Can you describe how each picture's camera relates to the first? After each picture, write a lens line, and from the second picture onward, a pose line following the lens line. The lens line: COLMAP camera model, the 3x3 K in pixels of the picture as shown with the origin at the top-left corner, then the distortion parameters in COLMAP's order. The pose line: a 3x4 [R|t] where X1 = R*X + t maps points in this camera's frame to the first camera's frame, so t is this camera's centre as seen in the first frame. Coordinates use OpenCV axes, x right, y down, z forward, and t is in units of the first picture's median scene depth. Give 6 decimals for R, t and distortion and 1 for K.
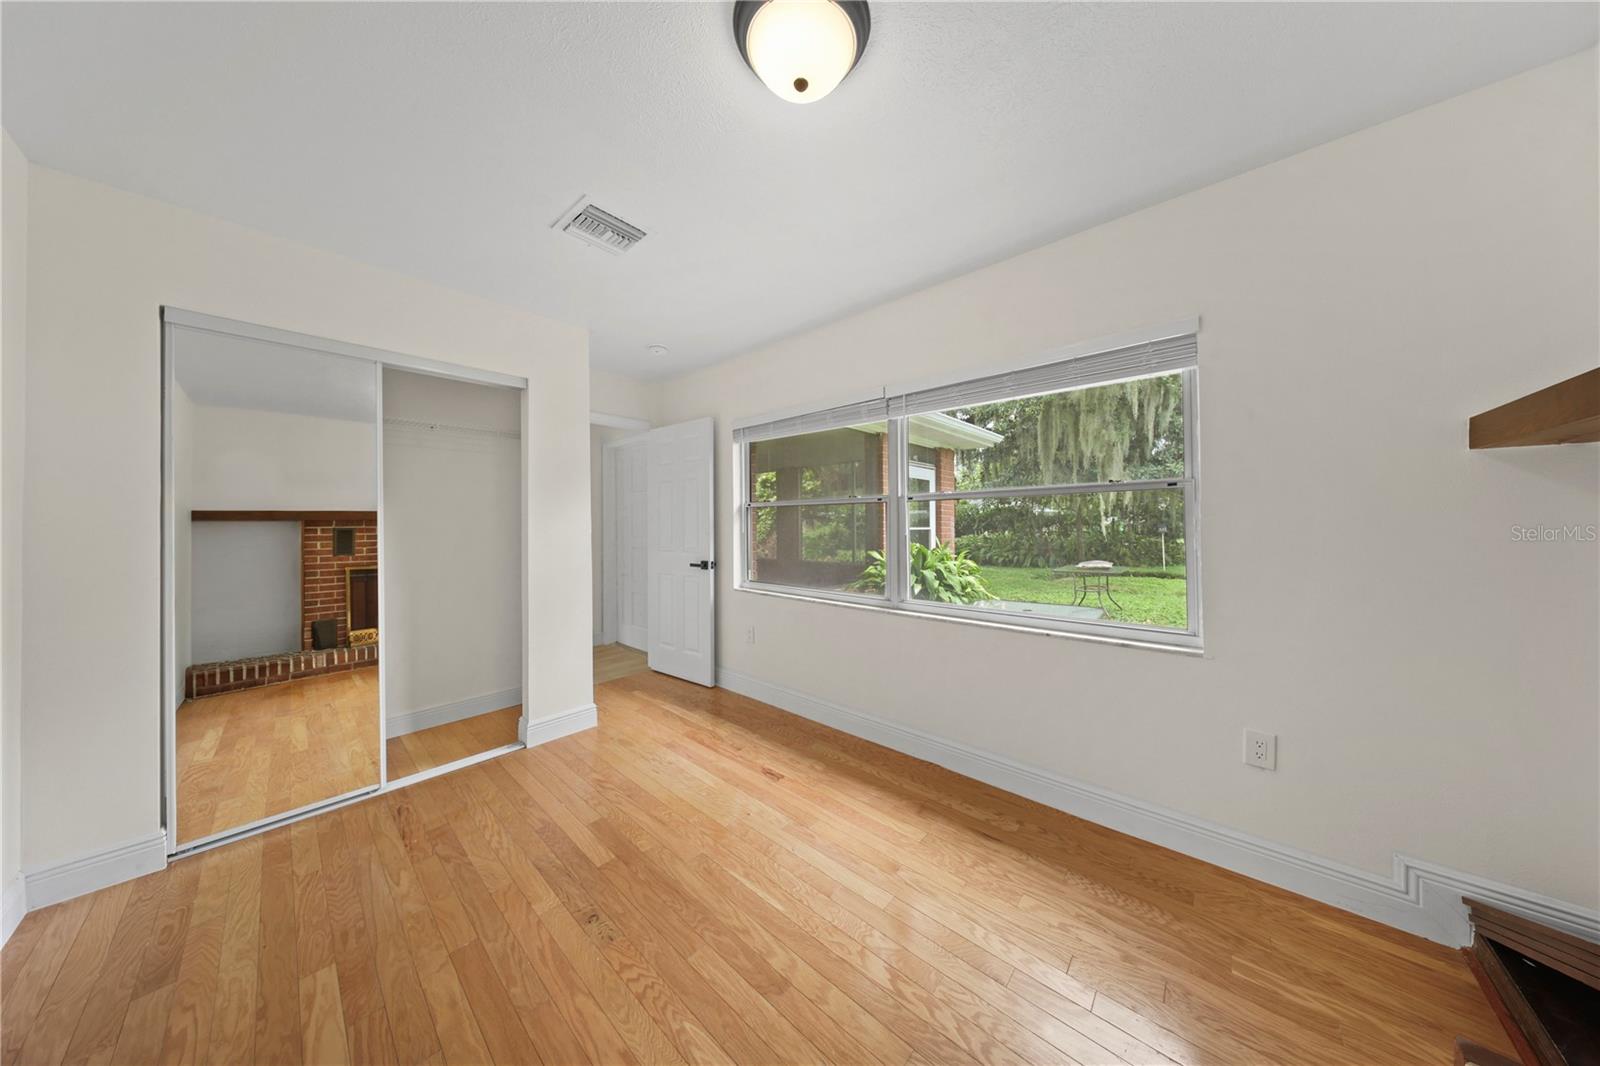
lens RADIAL K [[464.0, 0, 802.8], [0, 464.0, 521.0], [0, 0, 1]] dist [0.003105, -0.001155]
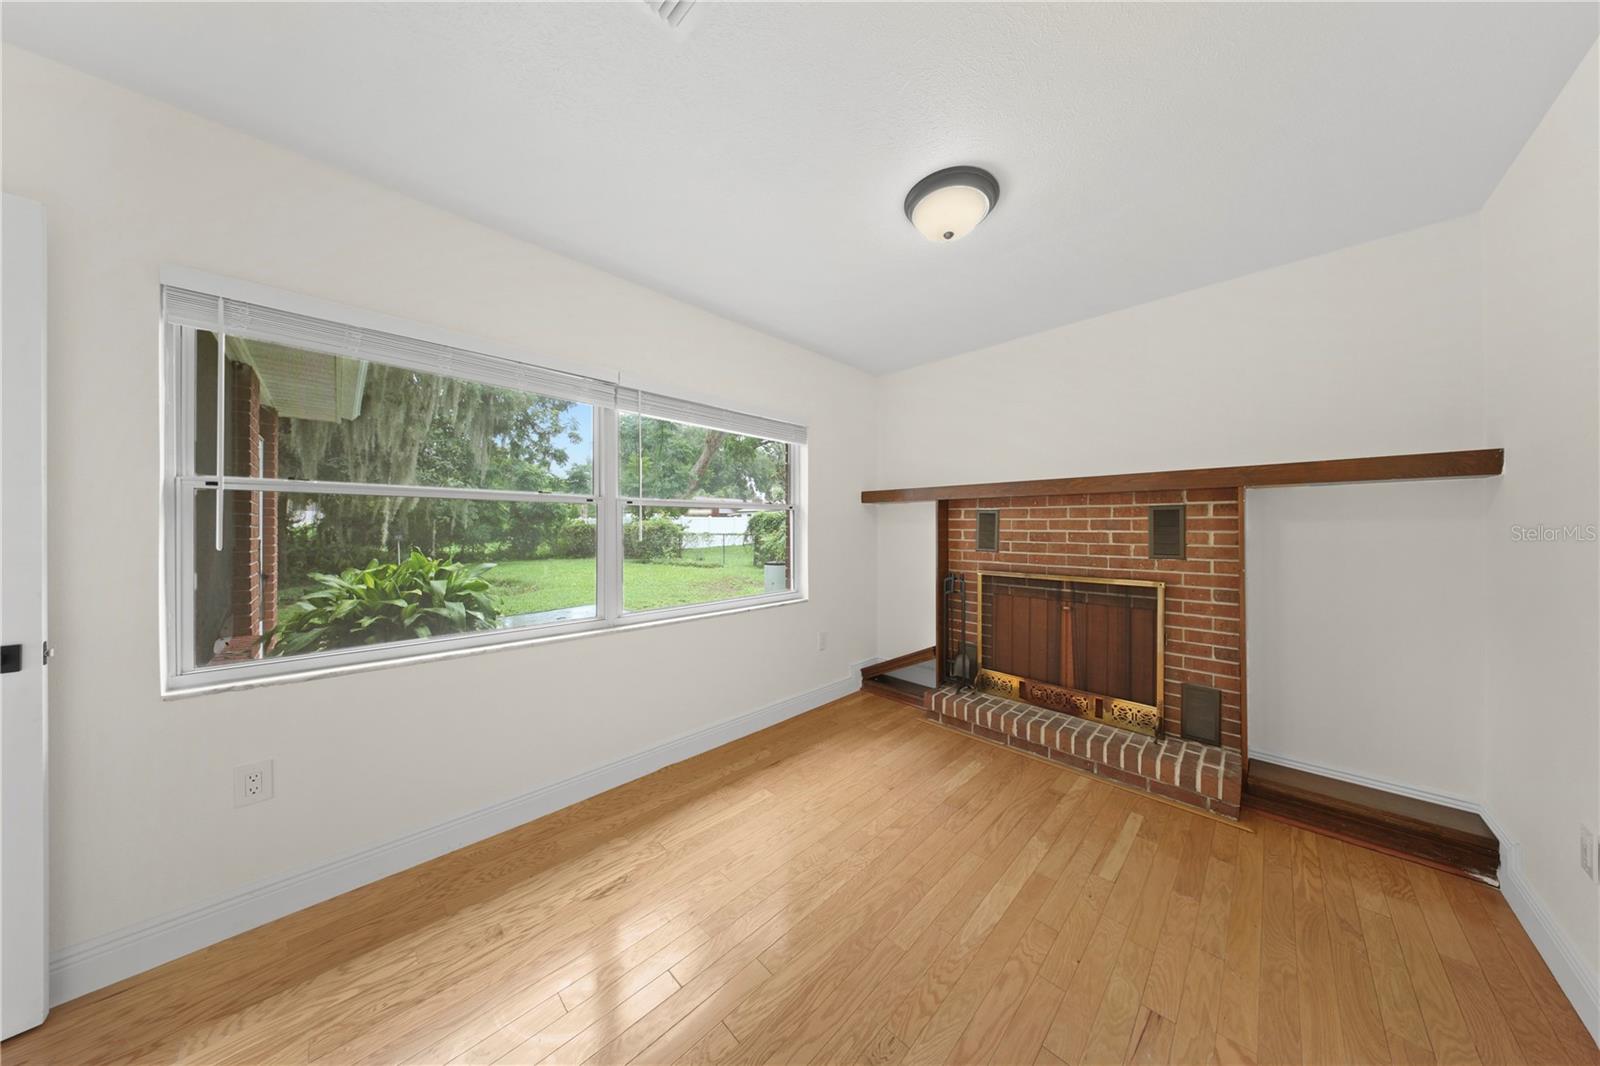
lens RADIAL K [[464.0, 0, 802.1], [0, 464.0, 531.5], [0, 0, 1]] dist [0.003105, -0.001155]
pose [[0.072057, -0.001052, 0.997400, -0.795717], [-0.004594, 0.999988, 0.001387, 0.006838], [-0.997390, -0.004682, 0.072052, 0.712638]]
